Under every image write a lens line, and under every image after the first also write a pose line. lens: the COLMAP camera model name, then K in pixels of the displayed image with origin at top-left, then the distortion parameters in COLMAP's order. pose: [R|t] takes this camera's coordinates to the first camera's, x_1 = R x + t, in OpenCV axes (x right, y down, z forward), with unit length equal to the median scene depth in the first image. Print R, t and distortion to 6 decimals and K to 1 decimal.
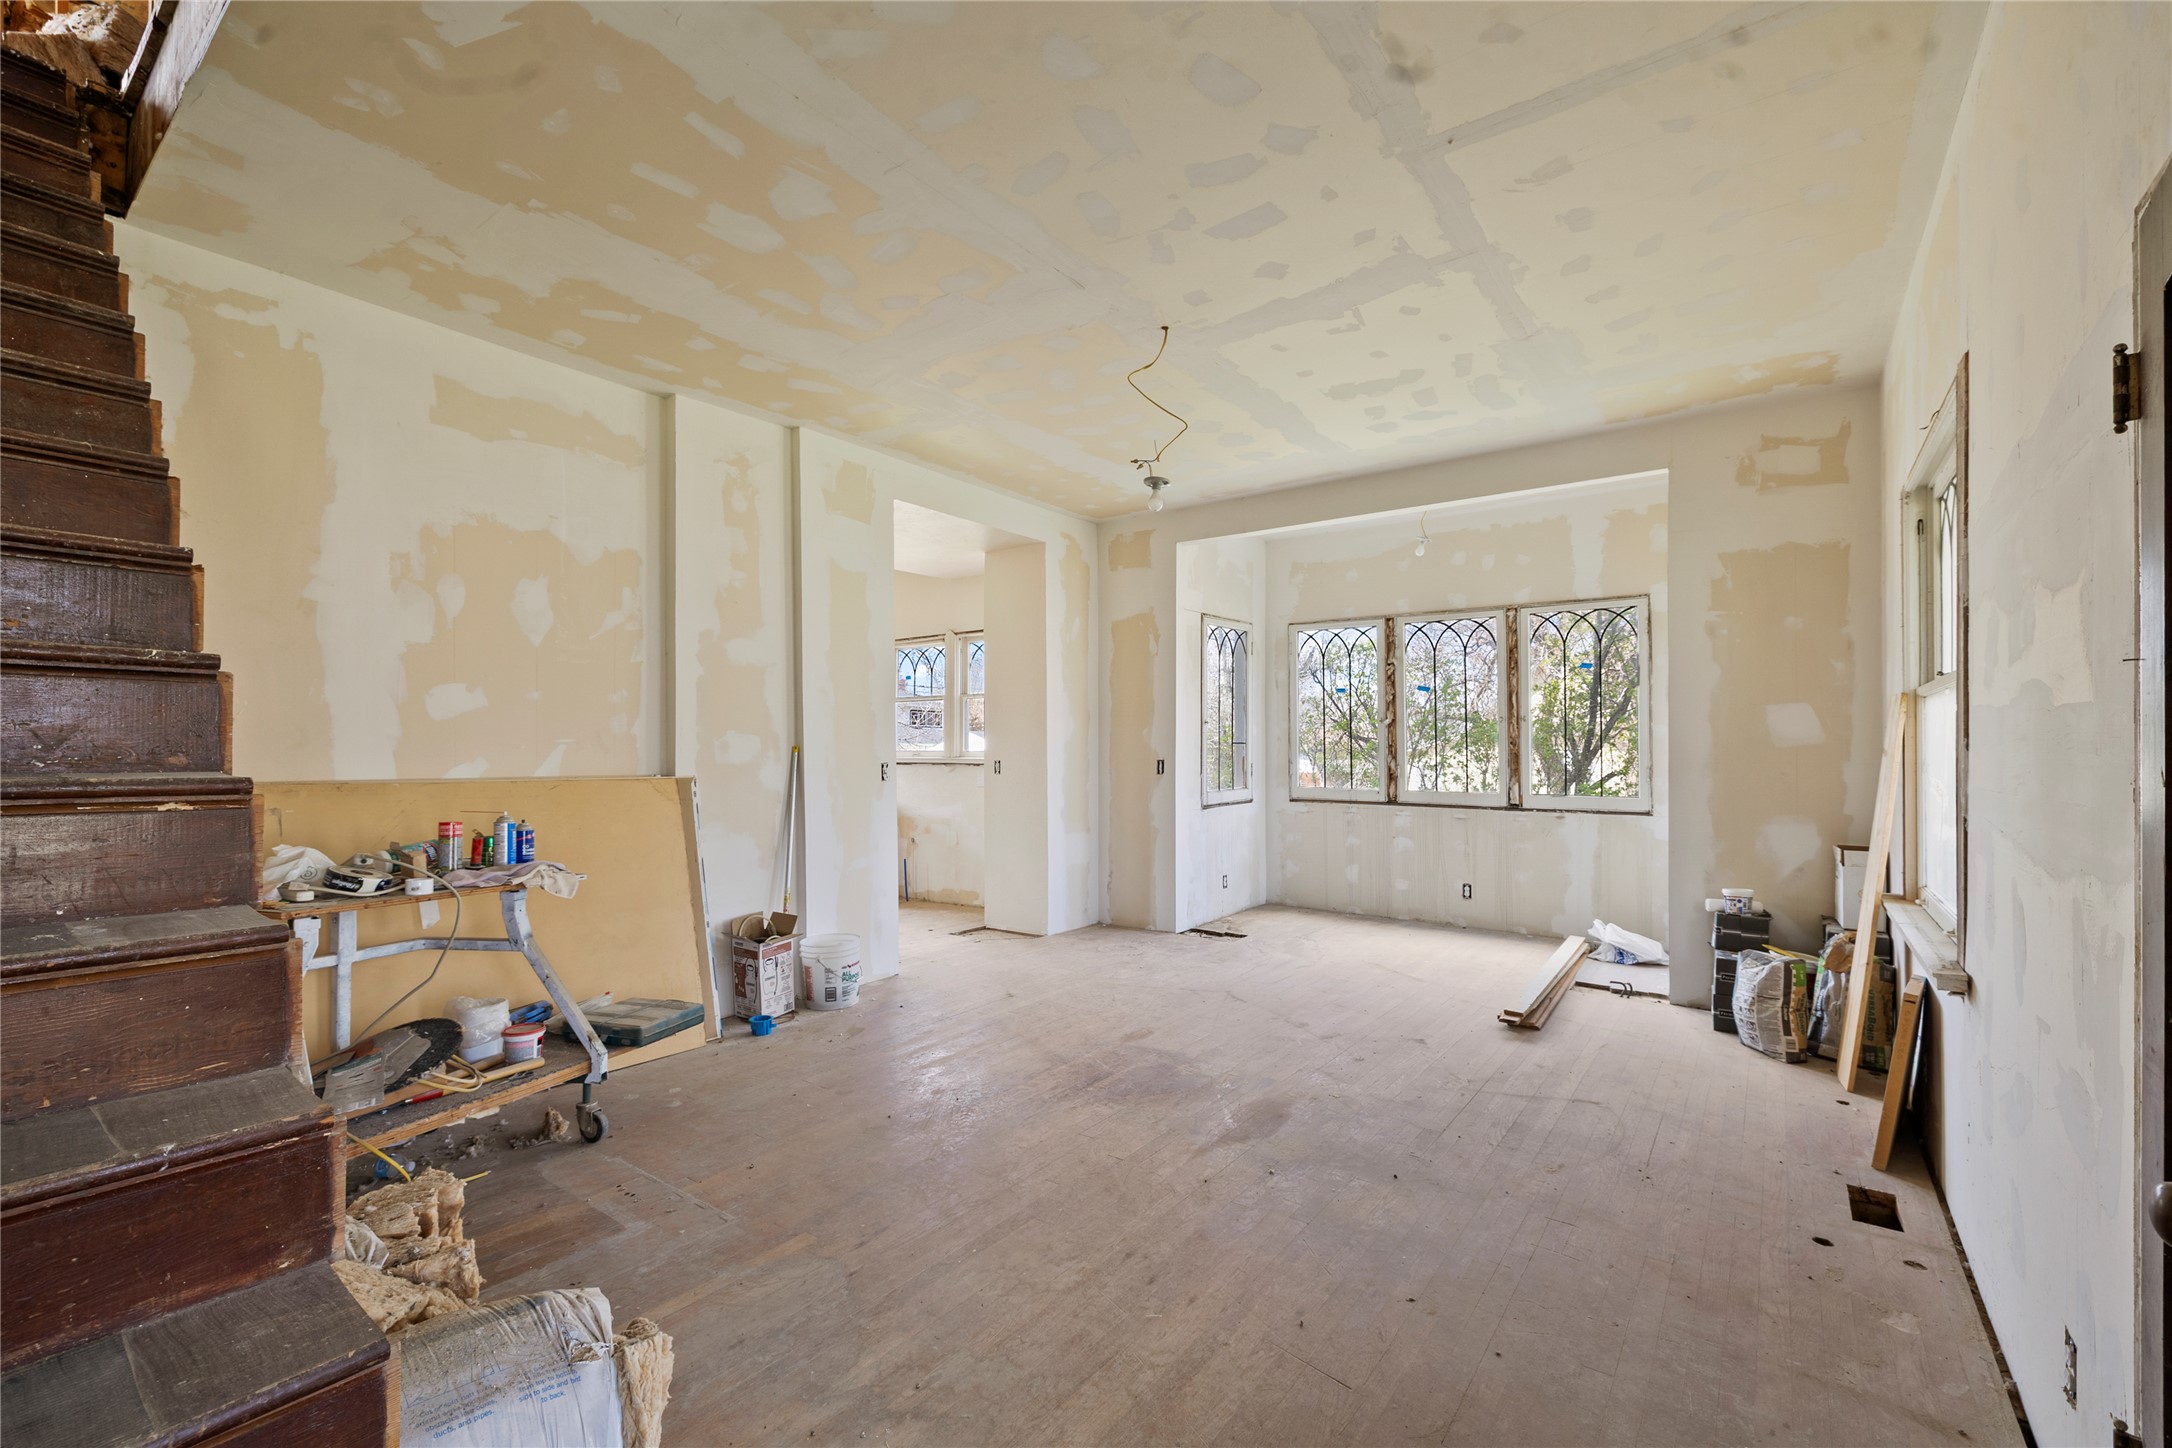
lens RADIAL K [[917.0, 0, 1089.5], [0, 917.0, 744.9], [0, 0, 1]] dist [0.000794, -0.000026]
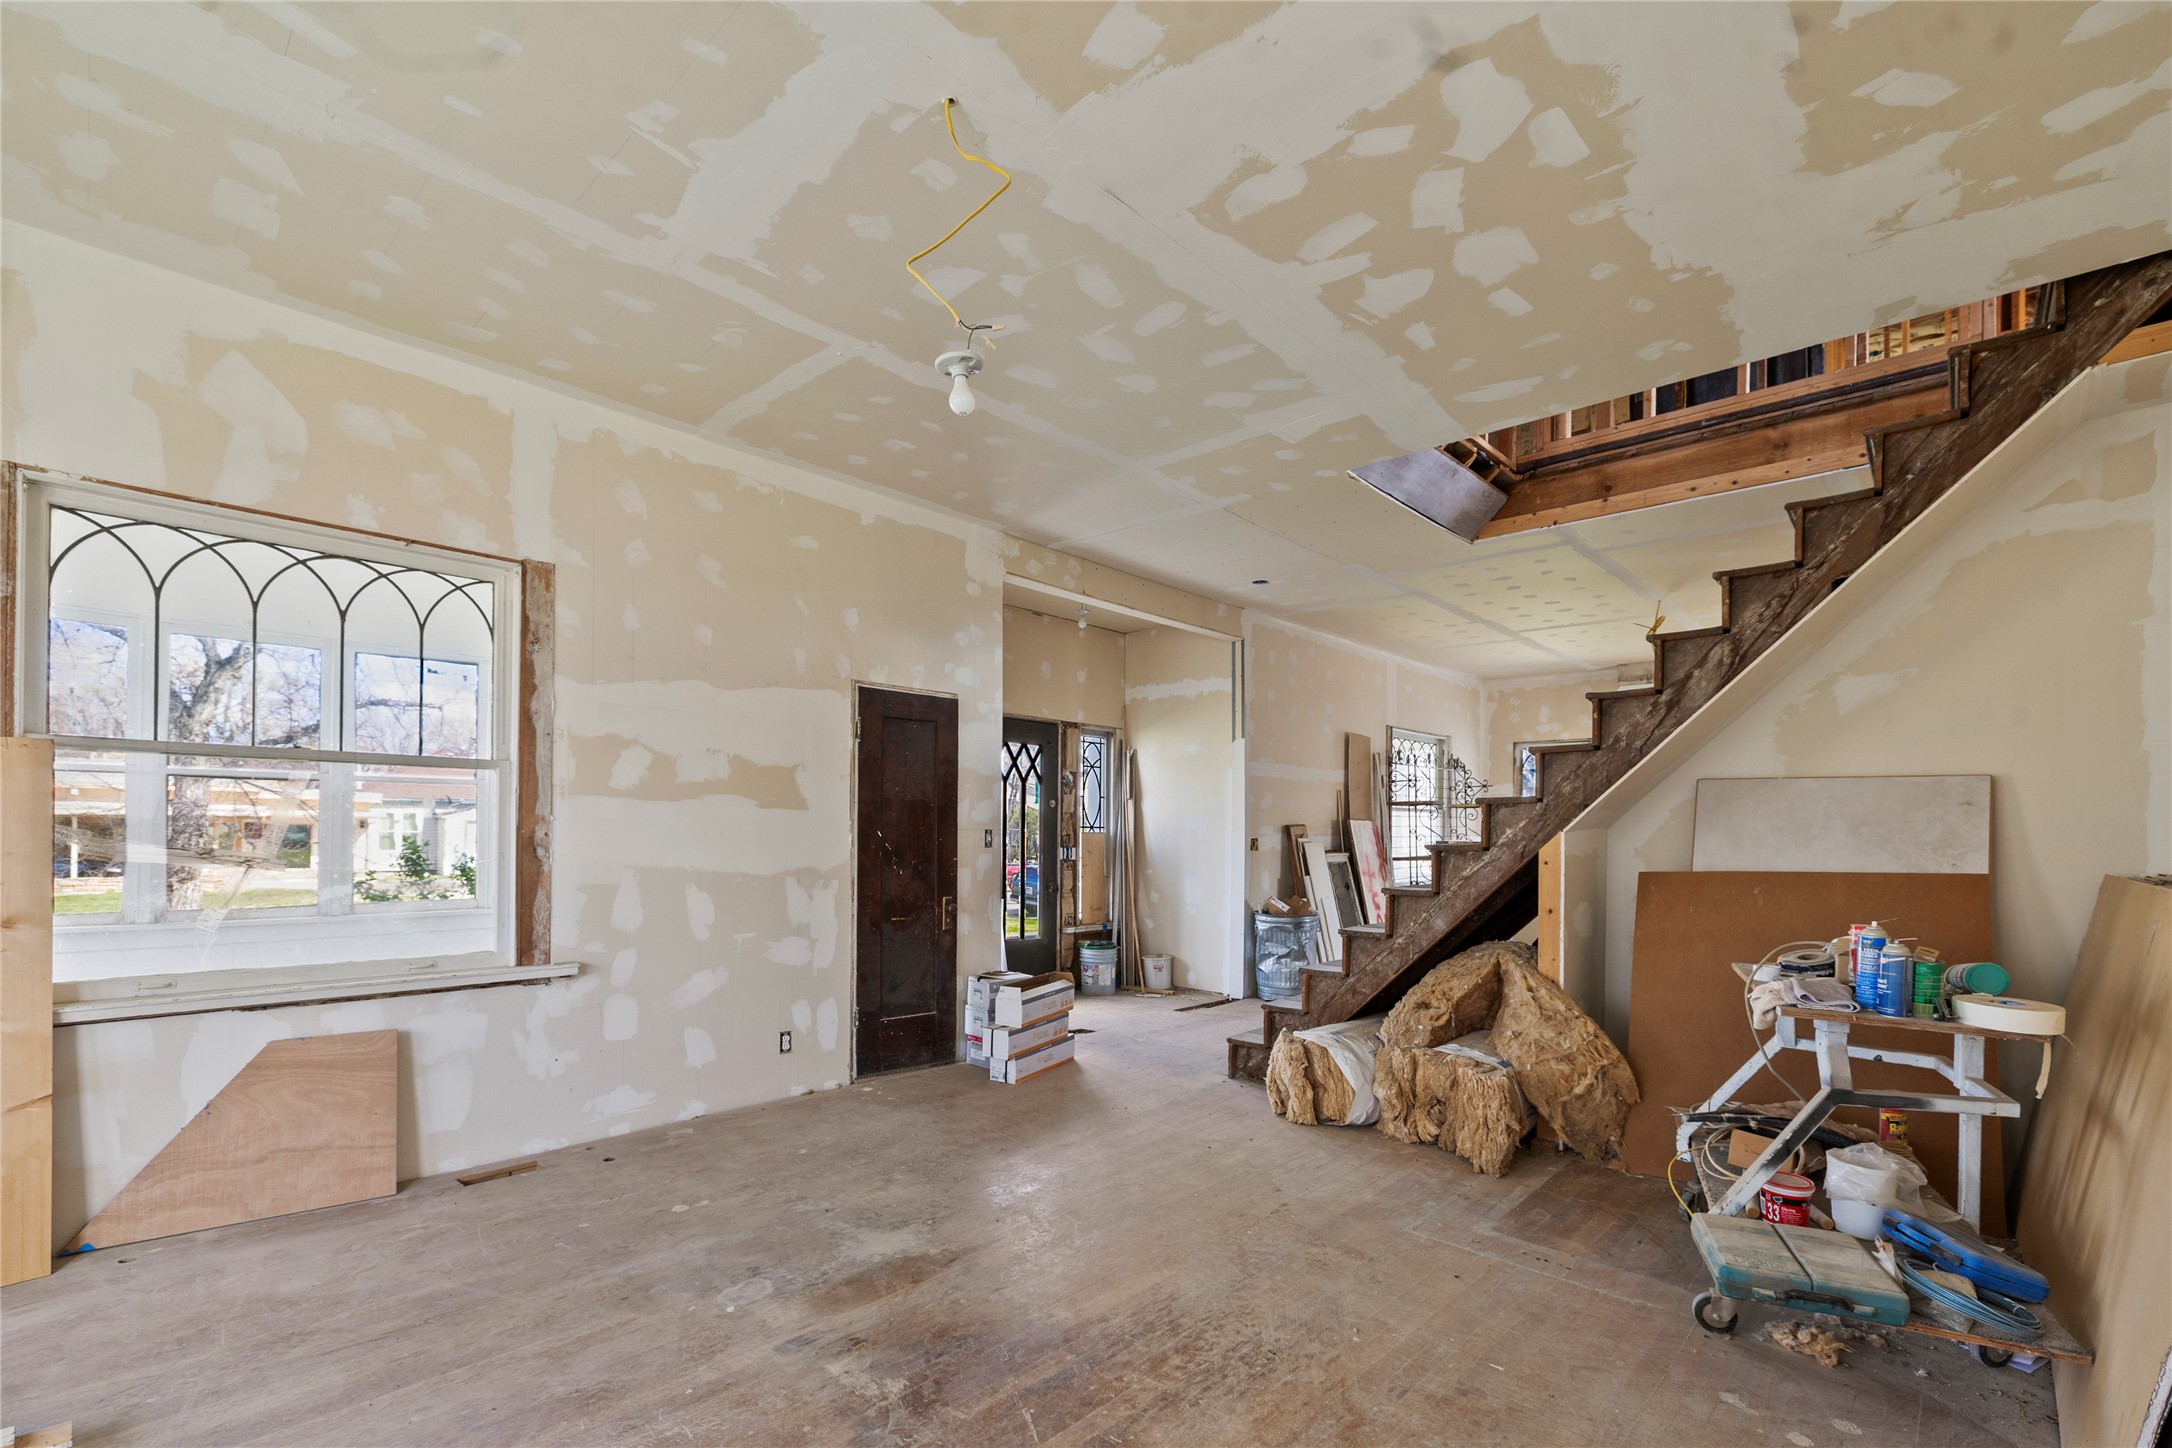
lens RADIAL K [[957.8, 0, 1084.6], [0, 957.8, 830.8], [0, 0, 1]] dist [-0.000339, -0.000082]
pose [[-0.993293, -0.005425, 0.115497, -0.065913], [-0.006571, 0.999933, -0.009539, 0.006203], [-0.115438, -0.010234, -0.993262, 1.385921]]
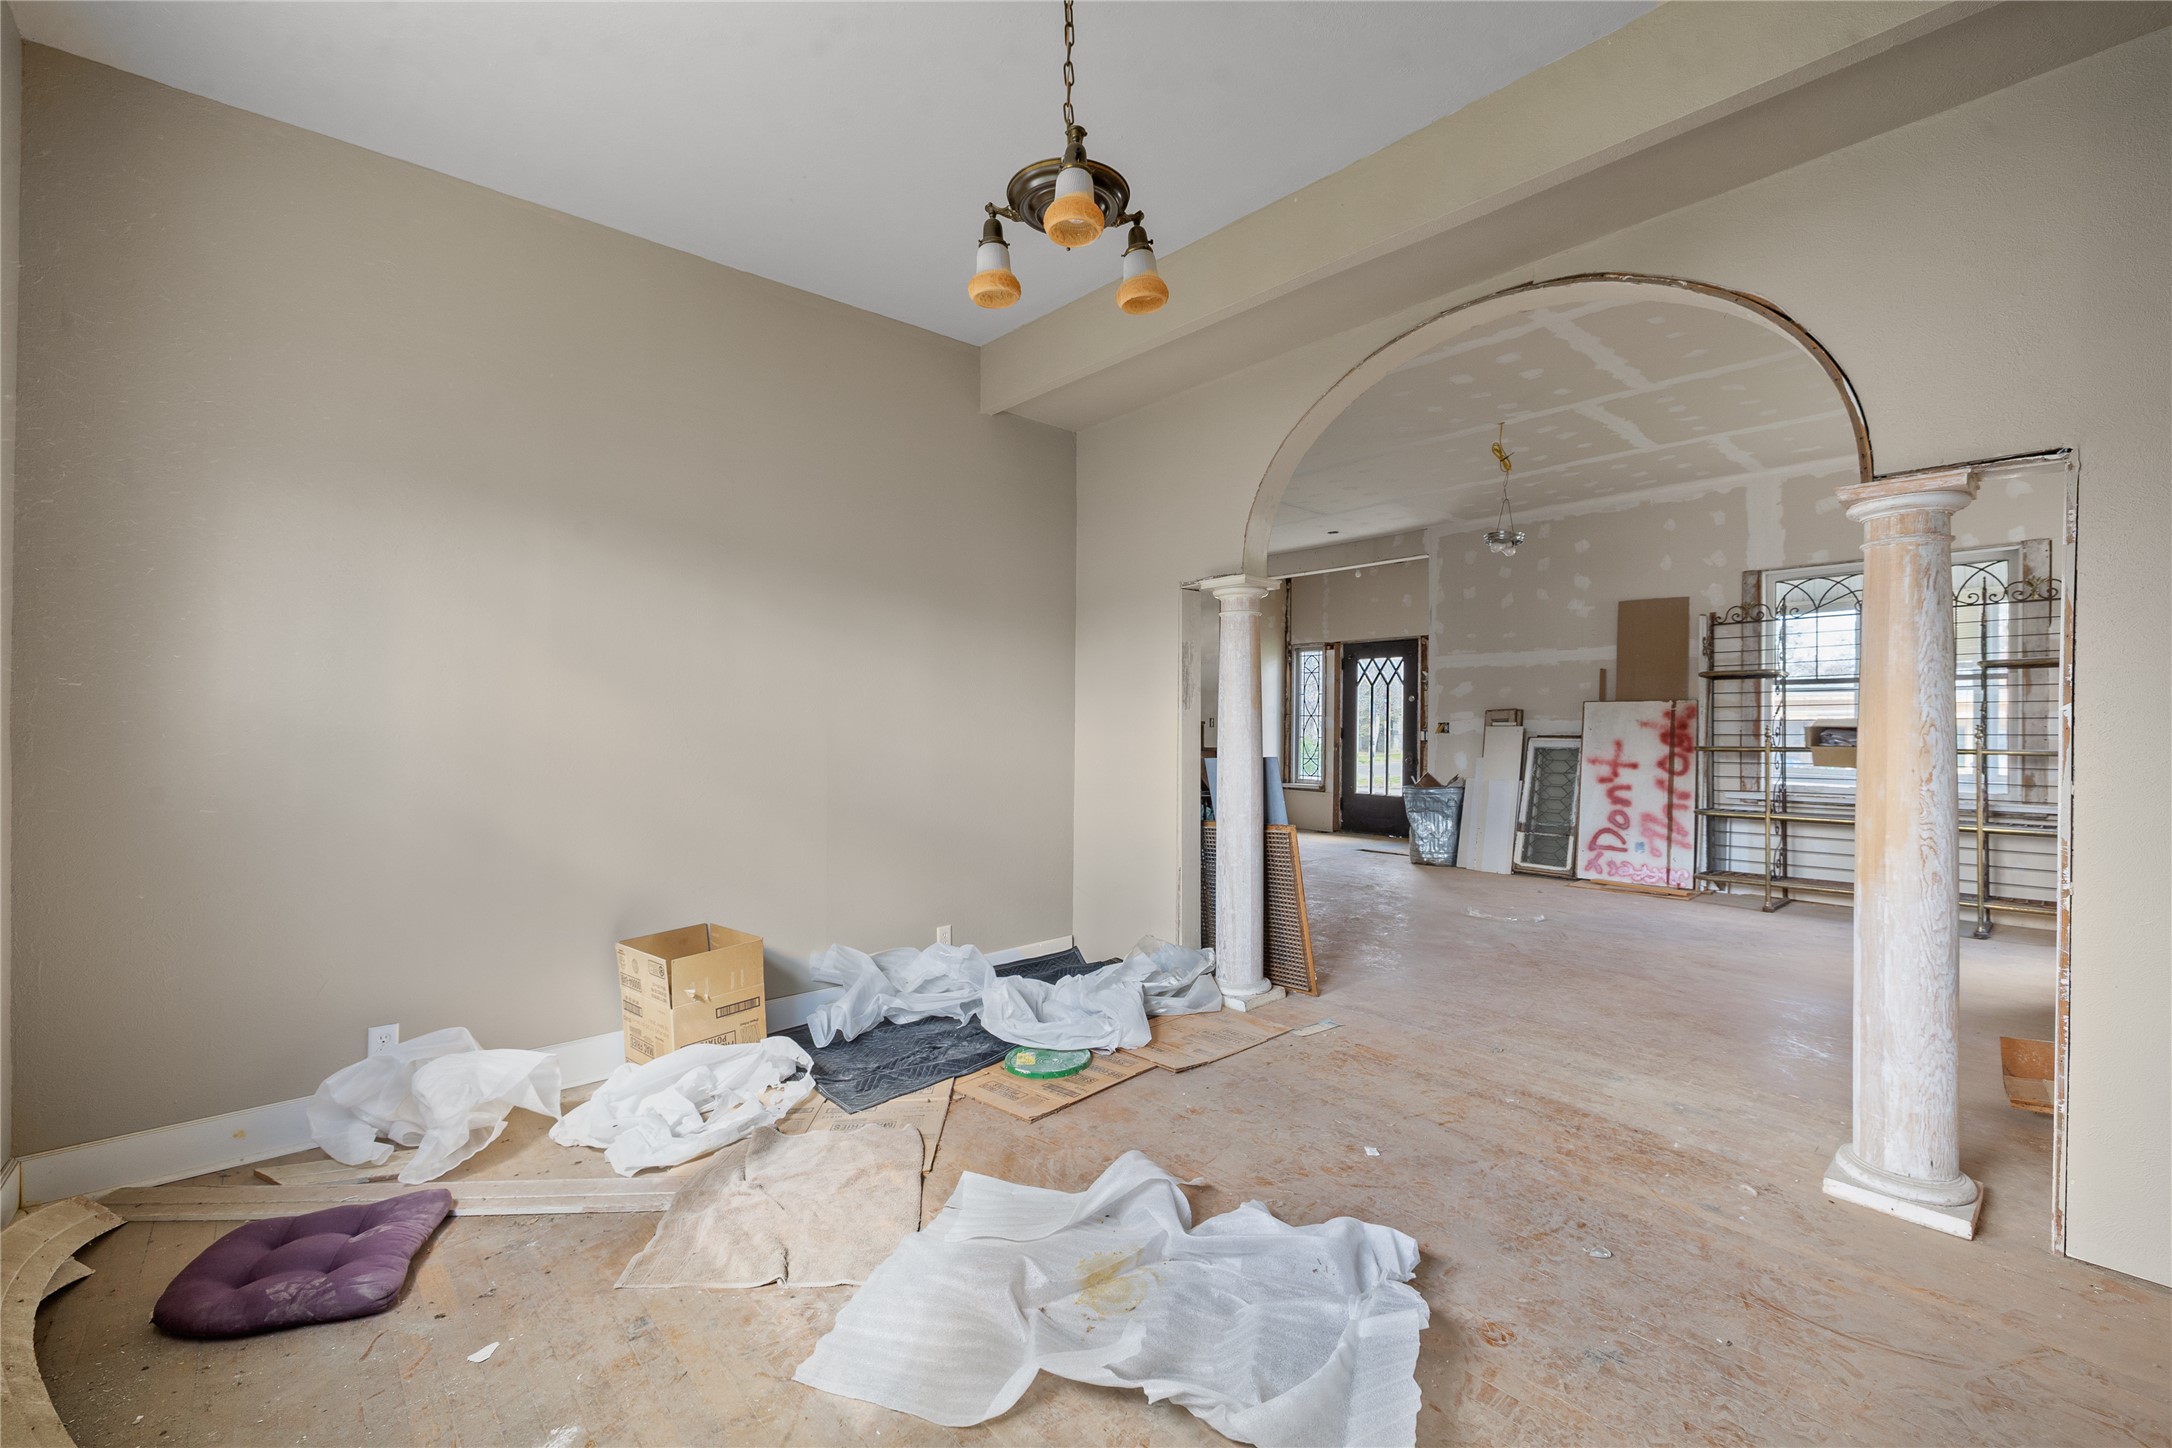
lens RADIAL K [[912.8, 0, 1086.0], [0, 912.8, 724.0], [0, 0, 1]] dist [0.001482, 0.000125]
pose [[0.192689, -0.004655, 0.981249, -2.236867], [-0.010981, 0.999916, 0.006900, 0.004018], [-0.981198, -0.012104, 0.192622, -0.023208]]
